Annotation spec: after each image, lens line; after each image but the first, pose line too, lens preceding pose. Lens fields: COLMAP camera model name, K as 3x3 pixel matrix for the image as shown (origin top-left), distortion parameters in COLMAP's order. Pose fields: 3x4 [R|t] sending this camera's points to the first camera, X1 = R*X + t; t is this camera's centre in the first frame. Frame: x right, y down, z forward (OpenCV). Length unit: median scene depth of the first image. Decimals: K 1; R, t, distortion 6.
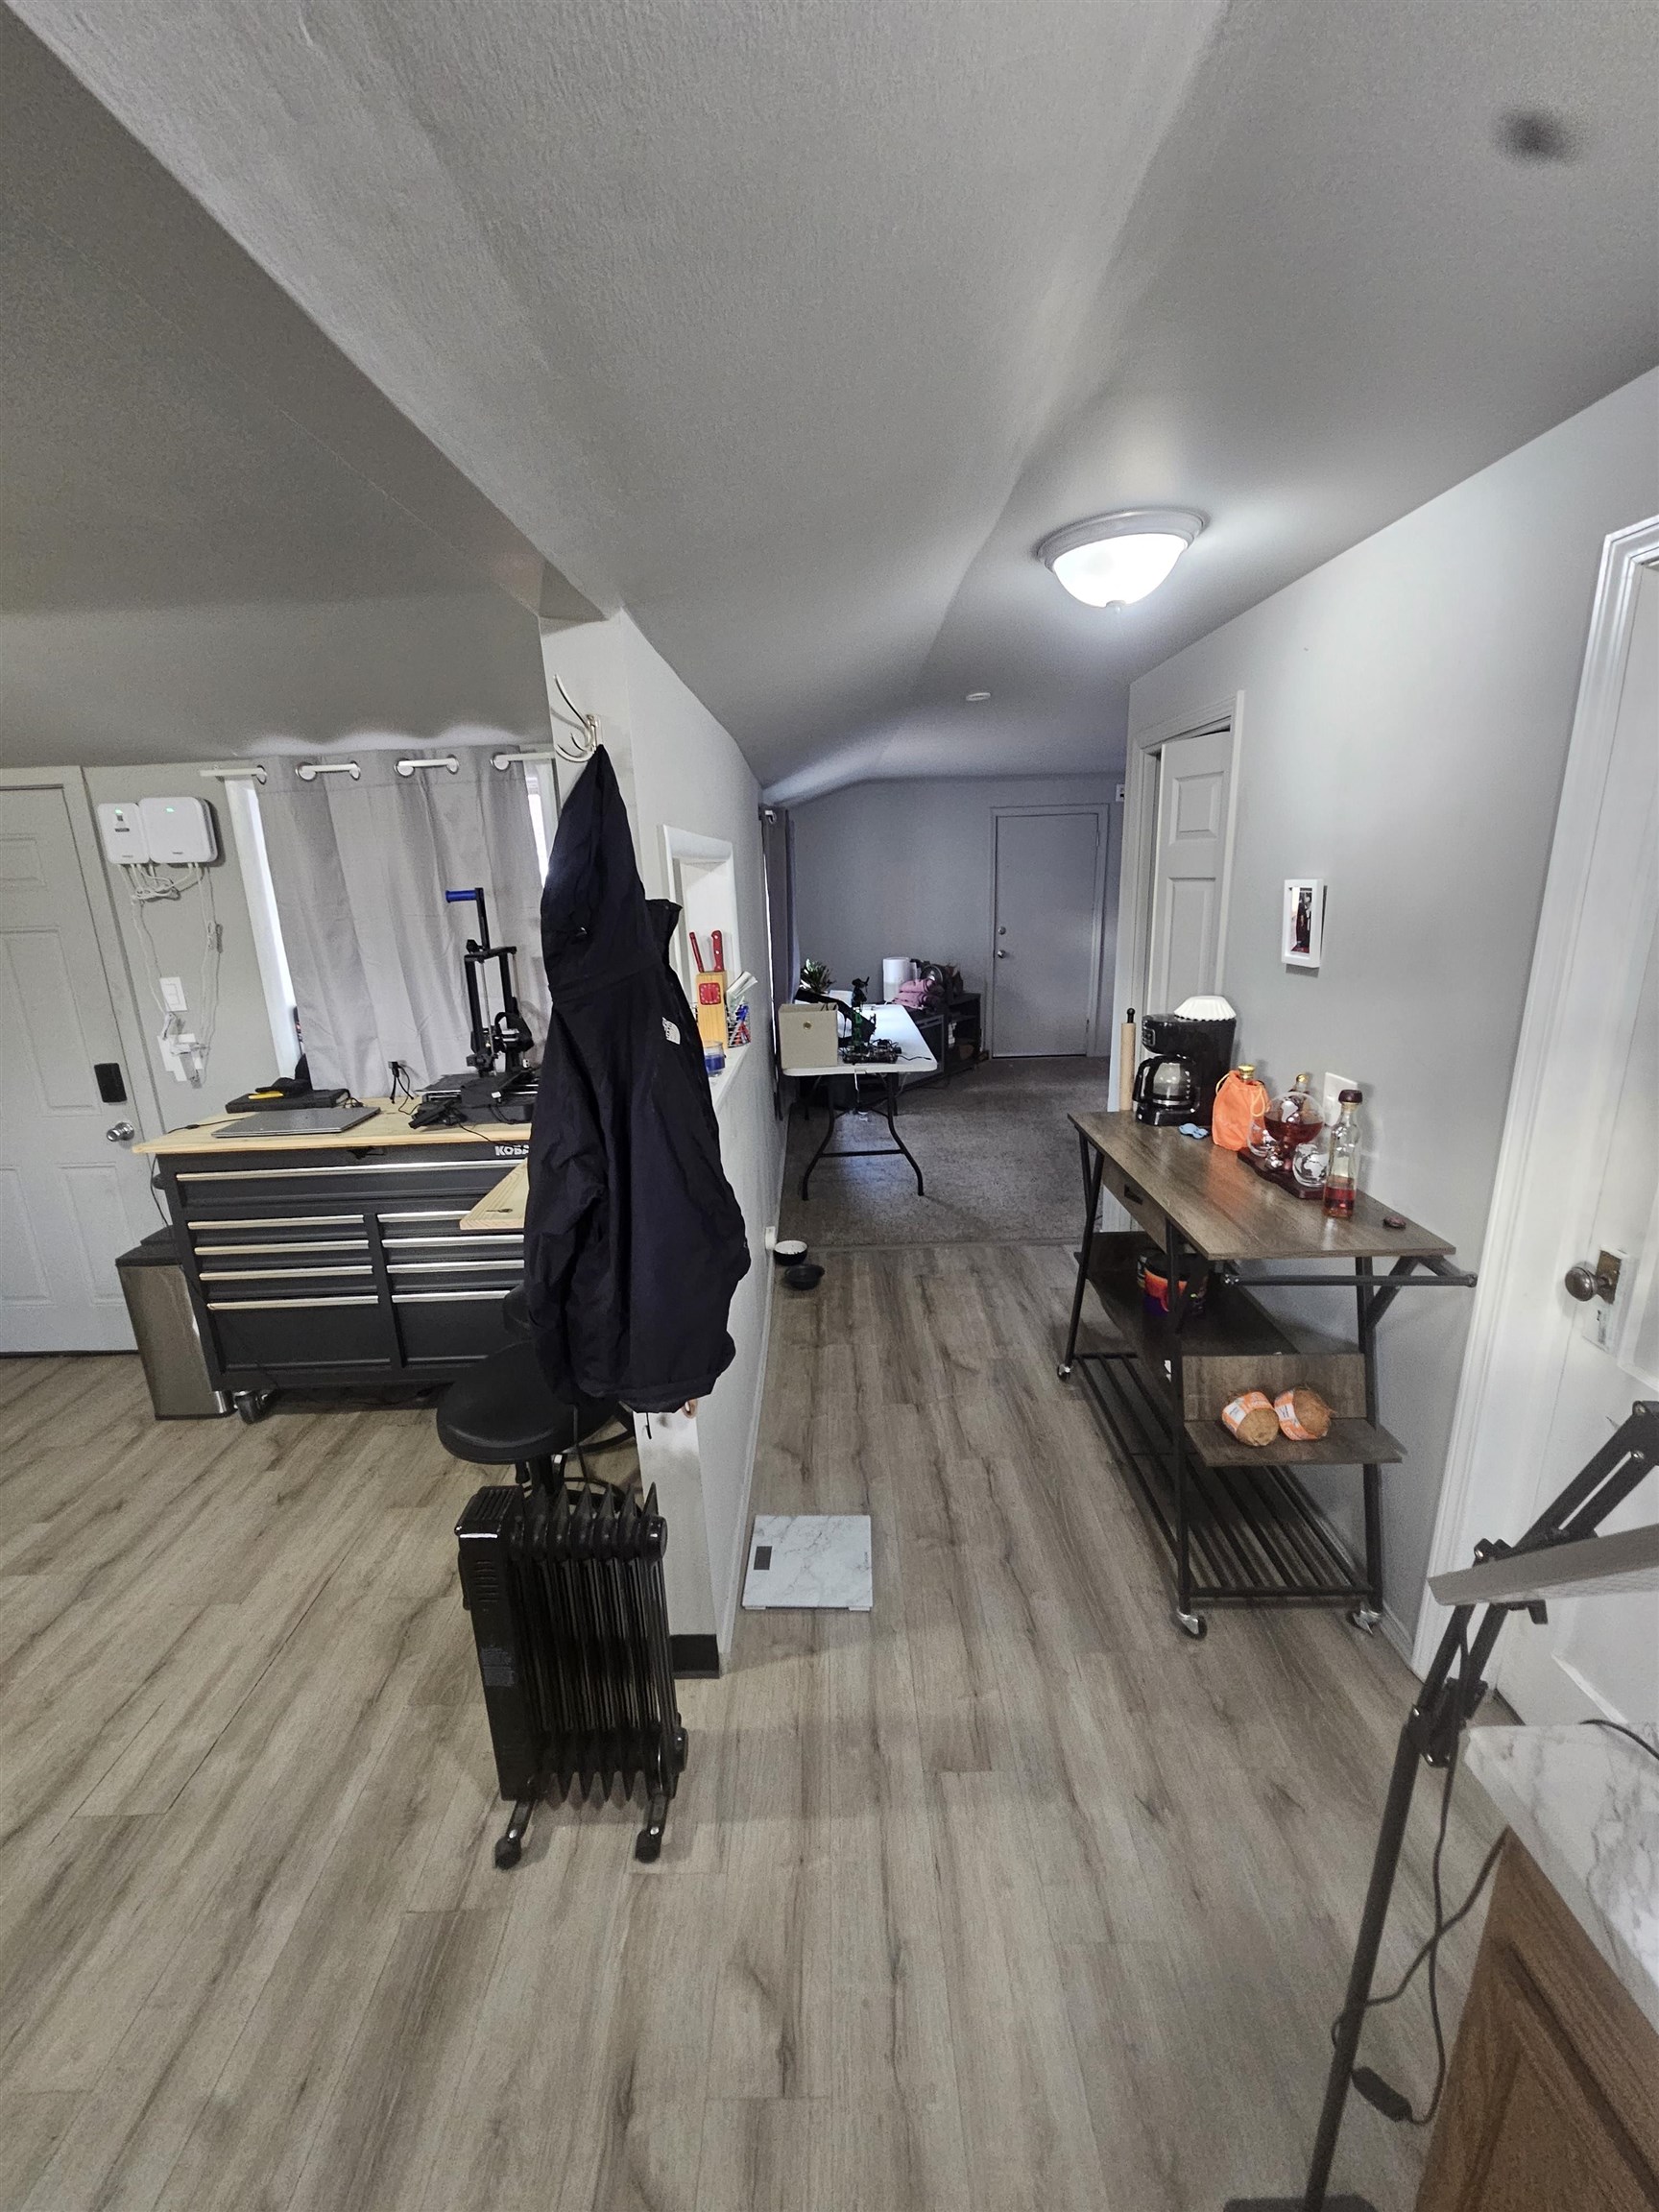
lens RADIAL K [[903.8, 0, 824.6], [0, 903.8, 1113.6], [0, 0, 1]] dist [-0.006001, 0.000866]
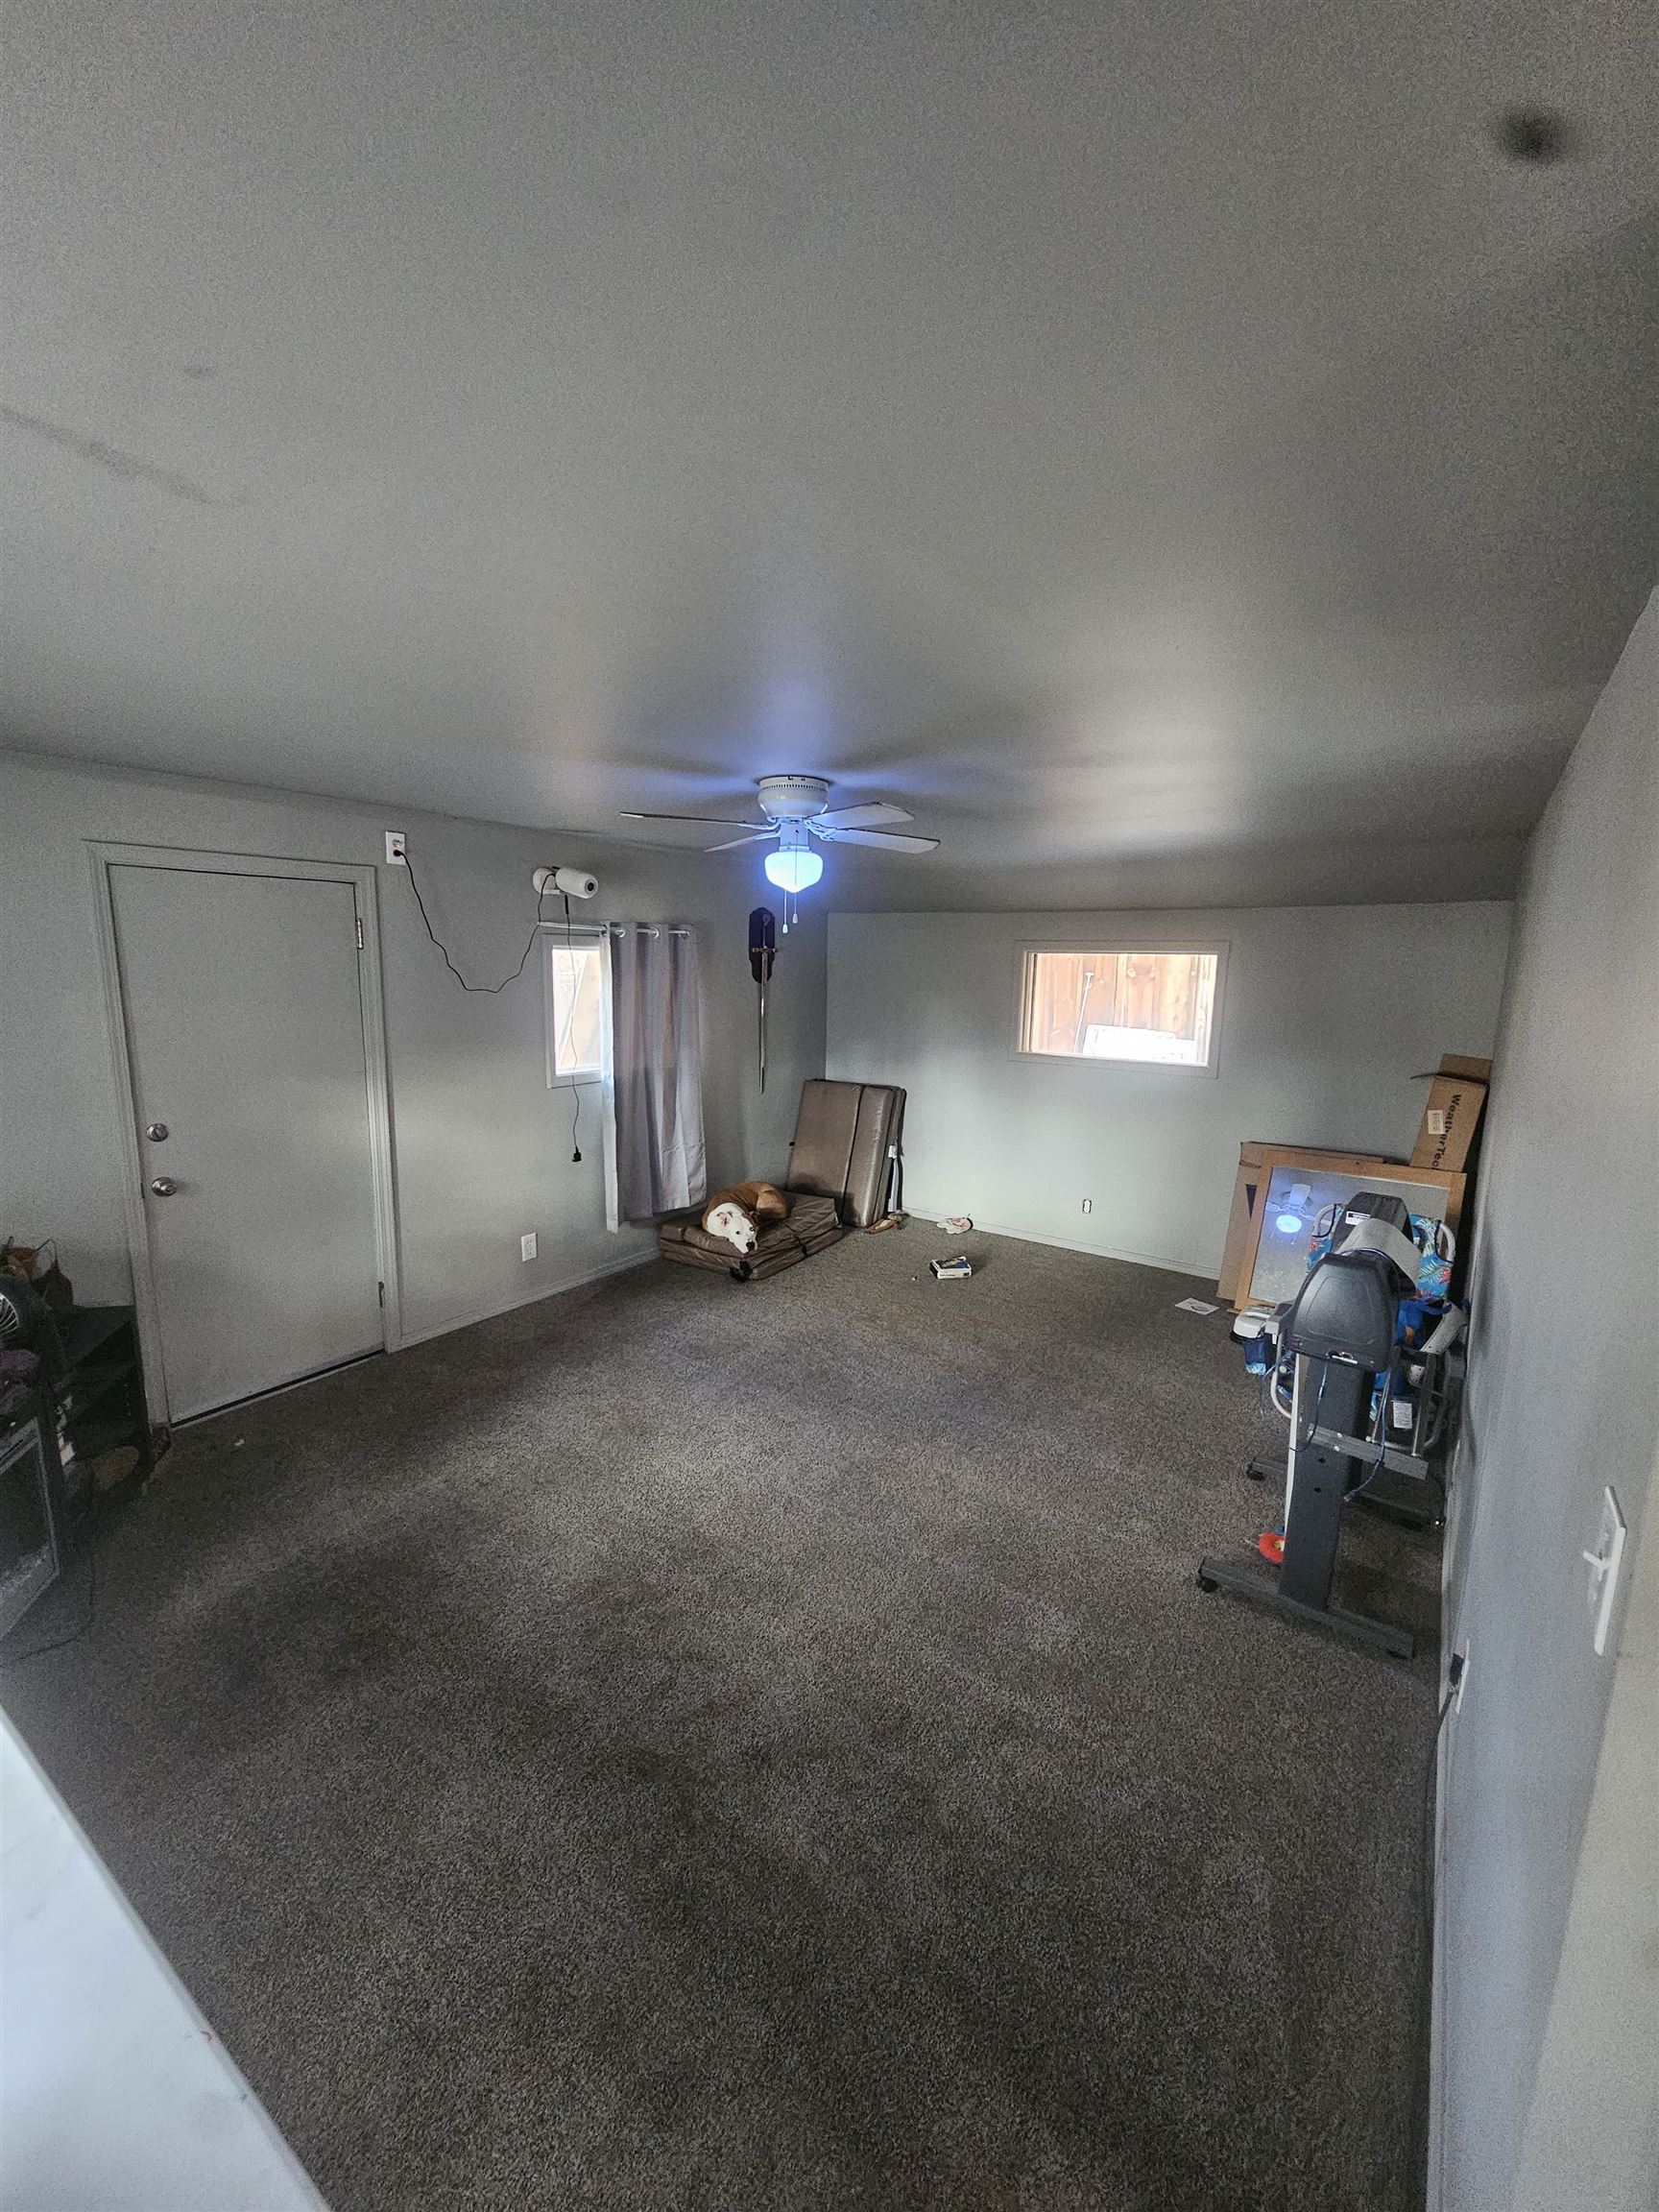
lens RADIAL K [[903.8, 0, 819.0], [0, 903.8, 1111.0], [0, 0, 1]] dist [-0.006001, 0.000866]
pose [[0.582044, -0.087399, 0.808446, 0.038746], [0.176053, 0.984170, -0.020354, -0.153475], [-0.793870, 0.154177, 0.588218, 0.521676]]
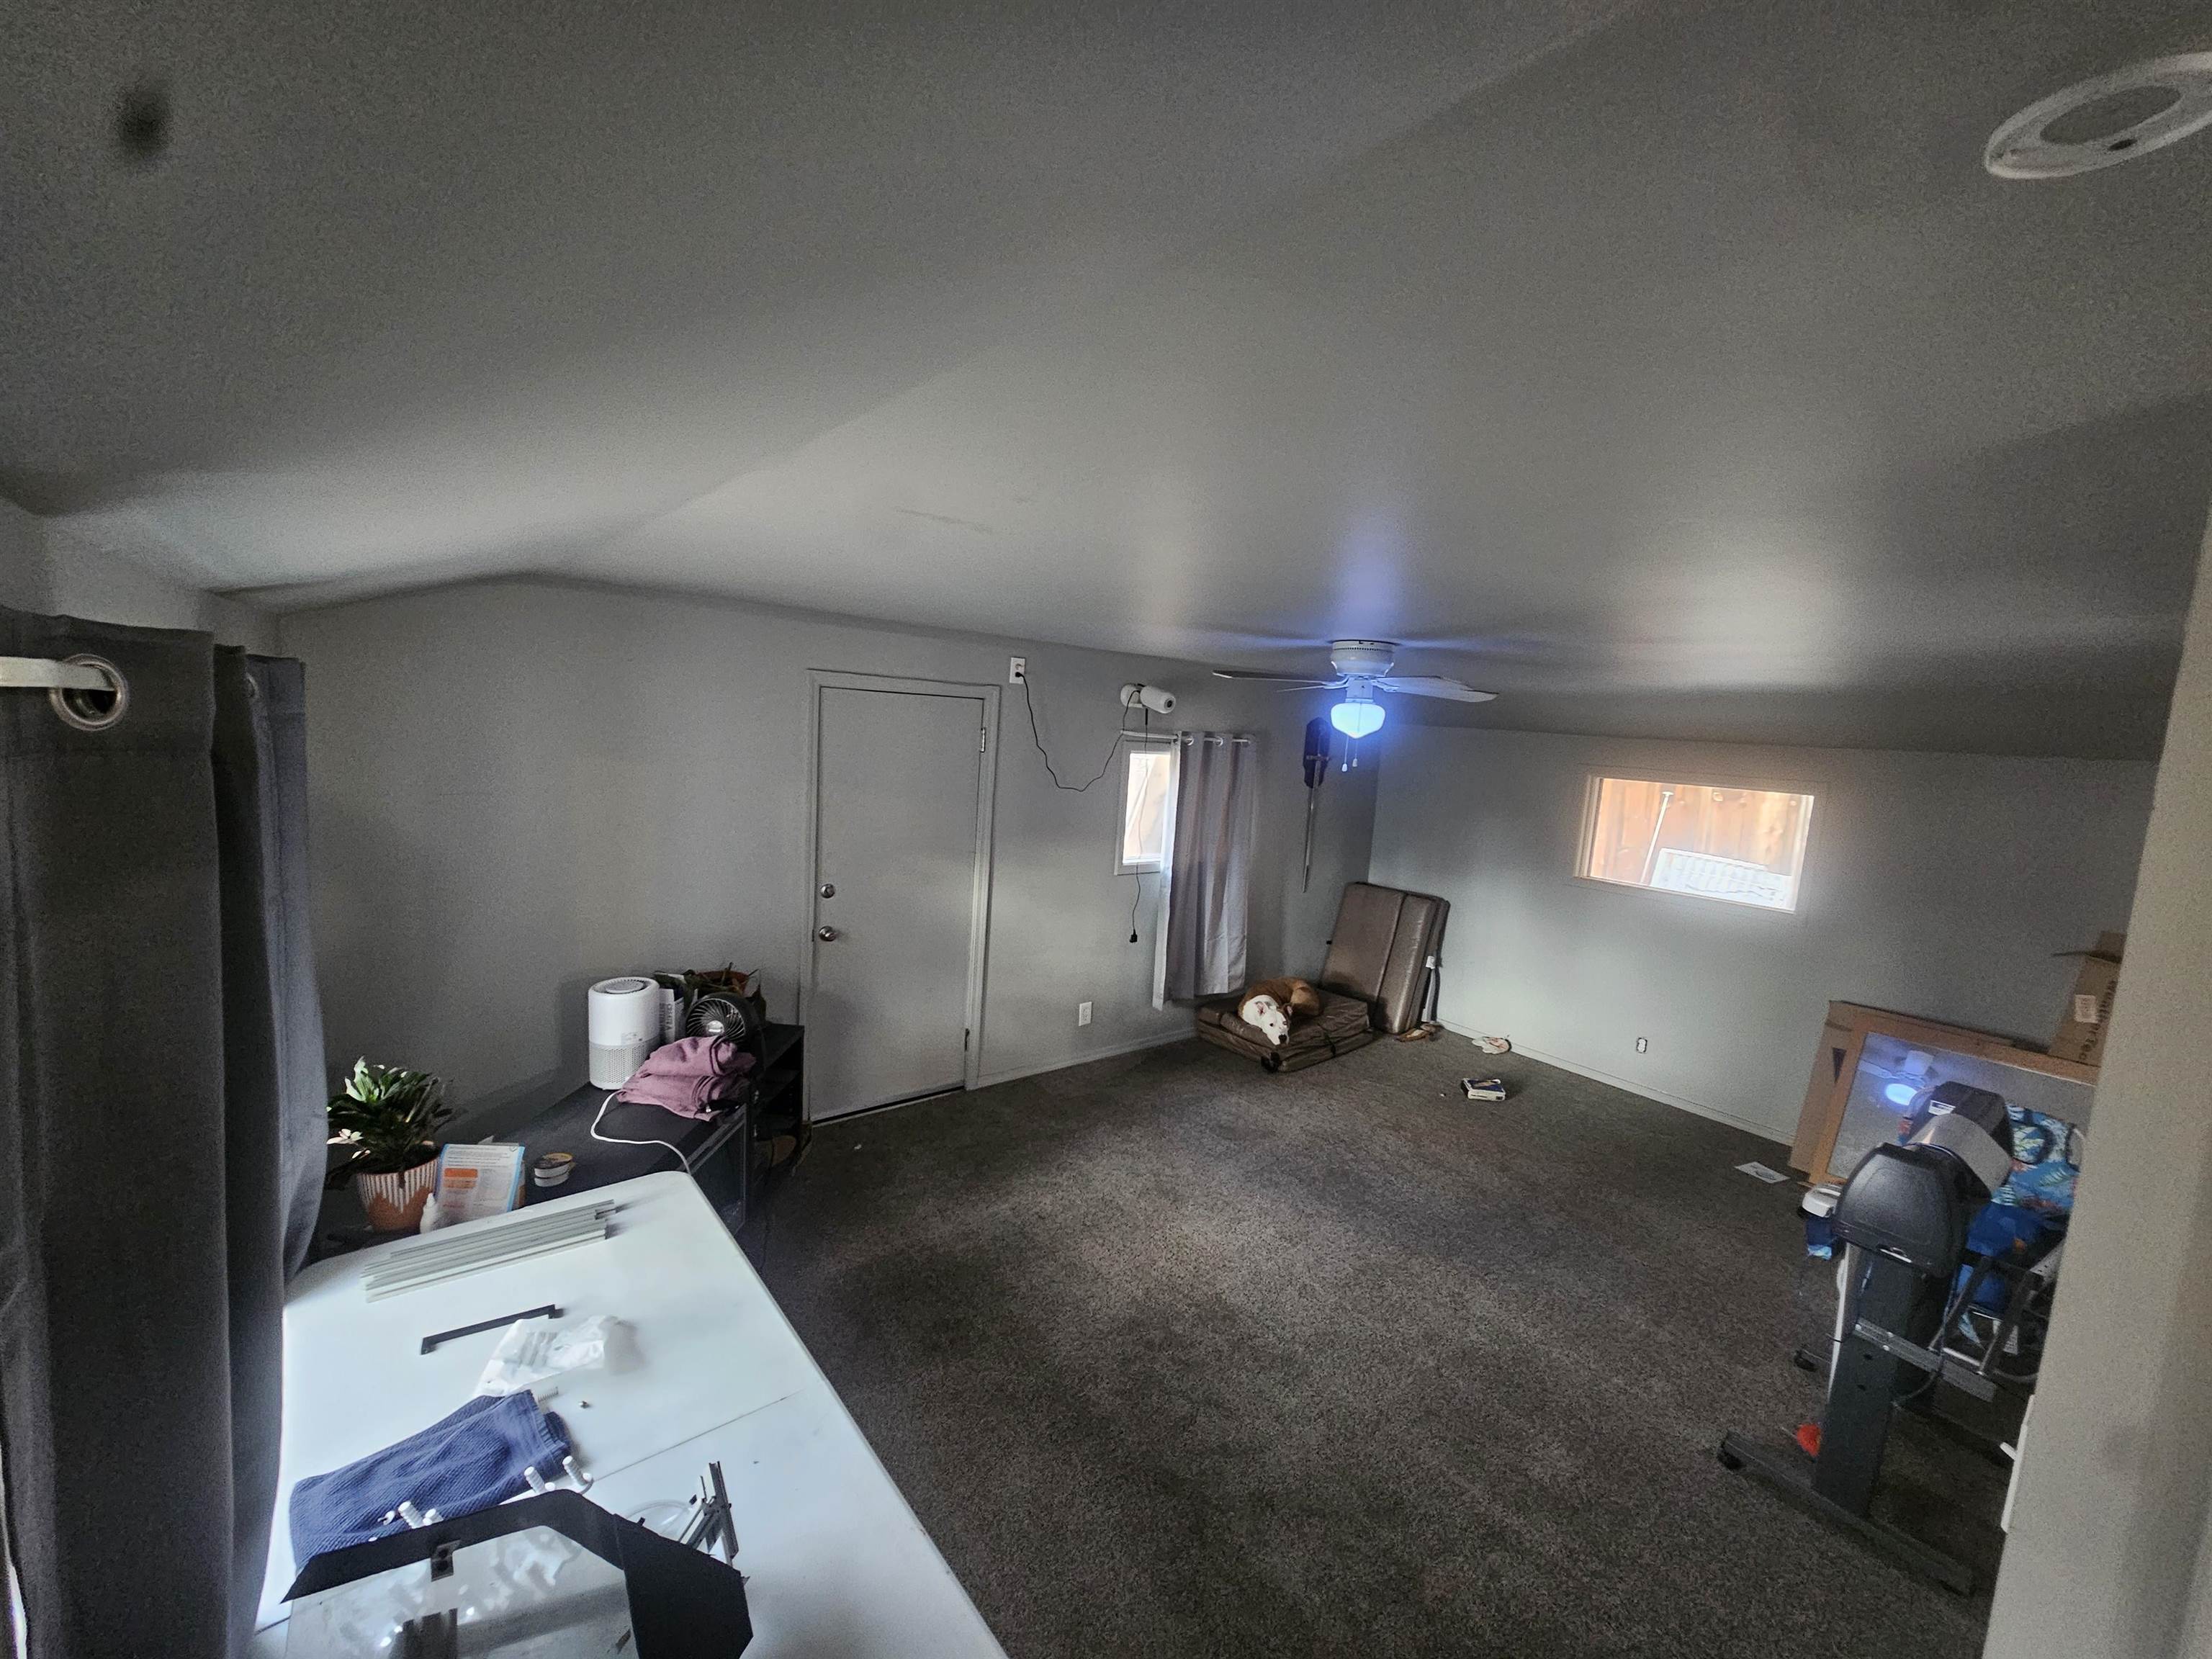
lens RADIAL K [[903.8, 0, 1114.3], [0, 903.8, 831.1], [0, 0, 1]] dist [-0.006001, 0.000866]
pose [[0.776641, 0.015370, 0.629756, -0.010691], [0.070076, 0.991389, -0.110617, -0.170687], [-0.626033, 0.130041, 0.768877, 0.487032]]
